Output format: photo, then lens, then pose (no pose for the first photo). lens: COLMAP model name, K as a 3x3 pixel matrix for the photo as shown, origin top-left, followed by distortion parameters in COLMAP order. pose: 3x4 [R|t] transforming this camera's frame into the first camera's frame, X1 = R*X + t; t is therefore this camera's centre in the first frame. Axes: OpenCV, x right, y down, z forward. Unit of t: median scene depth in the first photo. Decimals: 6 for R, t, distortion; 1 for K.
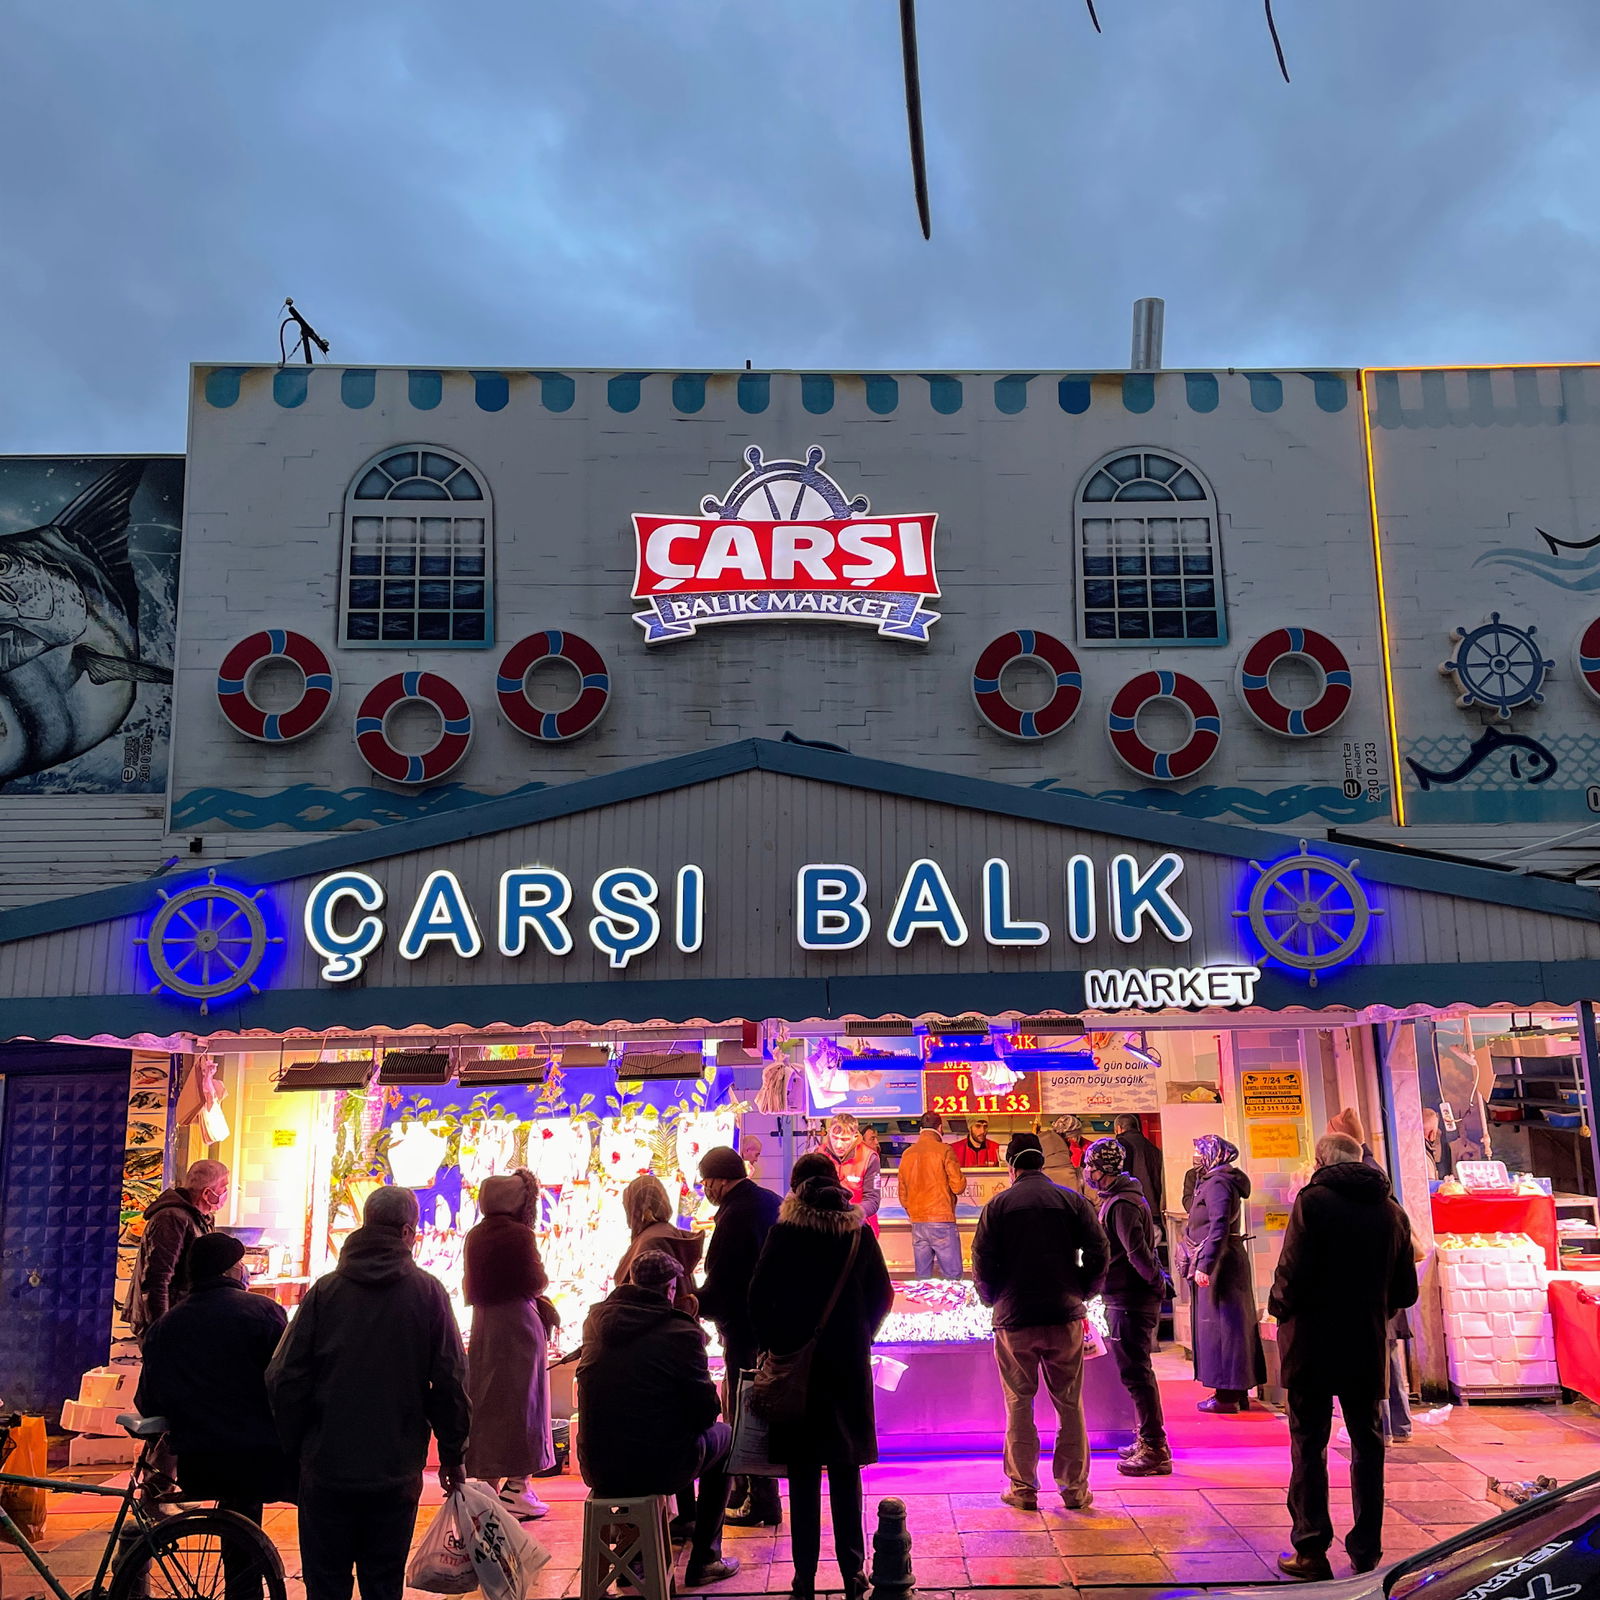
lens RADIAL K [[1561.5, 0, 800.0], [0, 1561.5, 800.0], [0, 0, 1]] dist [0.109367, -0.165747]
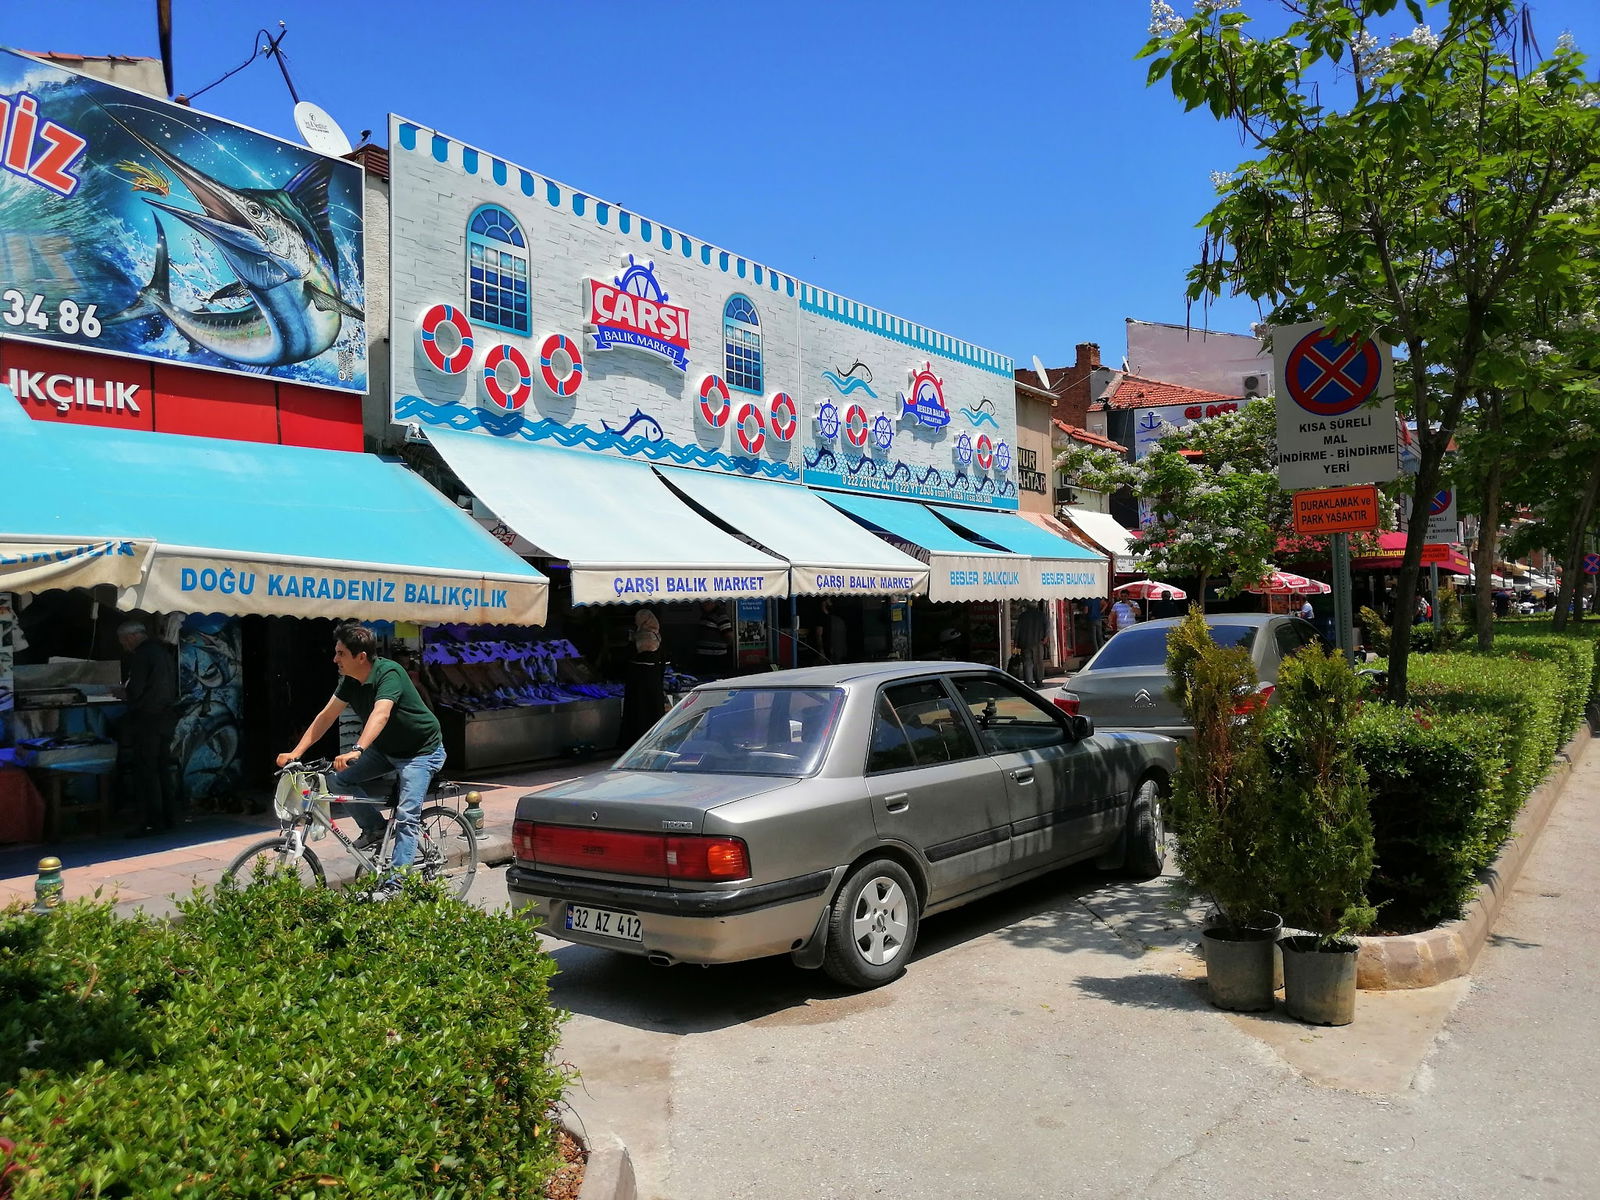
lens RADIAL K [[1242.6, 0, 800.0], [0, 1242.6, 600.0], [0, 0, 1]] dist [-0.079011, -0.000014]
pose [[0.550396, 0.011037, 0.834831, -1.179998], [-0.165056, 0.981616, 0.095843, 0.010705], [-0.818426, -0.190546, 0.542099, -0.060972]]
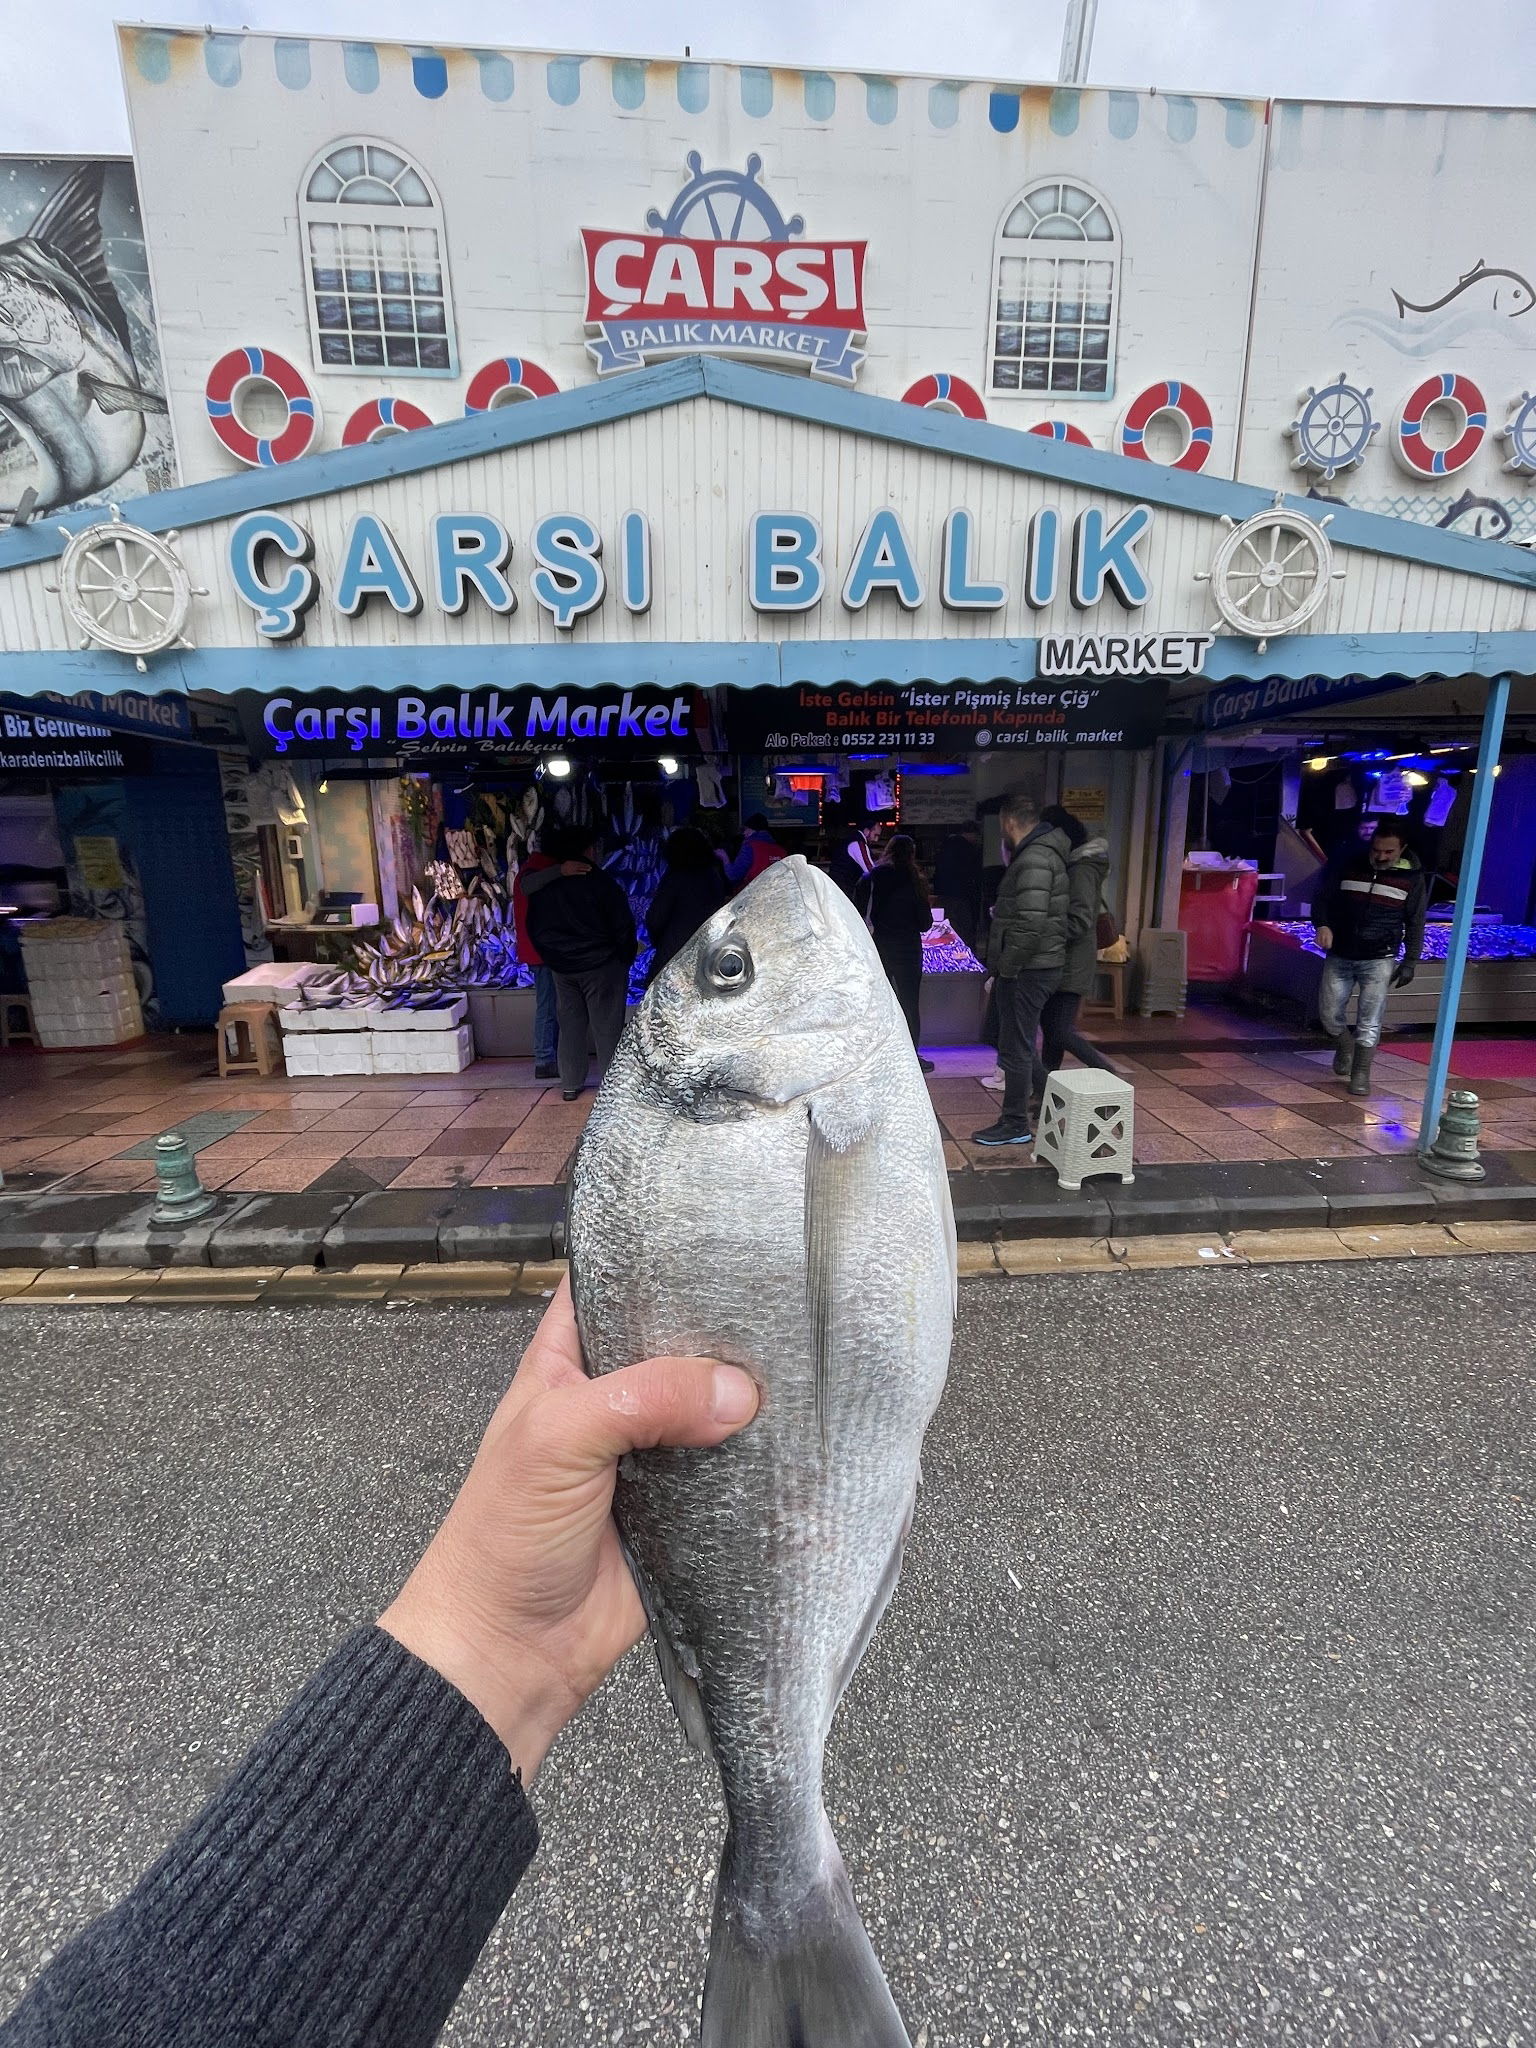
lens RADIAL K [[799.6, 0, 768.0], [0, 799.6, 1024.0], [0, 0, 1]] dist [0.012121, -0.005701]
pose [[0.998757, -0.004973, 0.049598, -0.010596], [-0.015392, 0.915620, 0.401751, 0.086501], [-0.047410, -0.402015, 0.914405, 0.293827]]
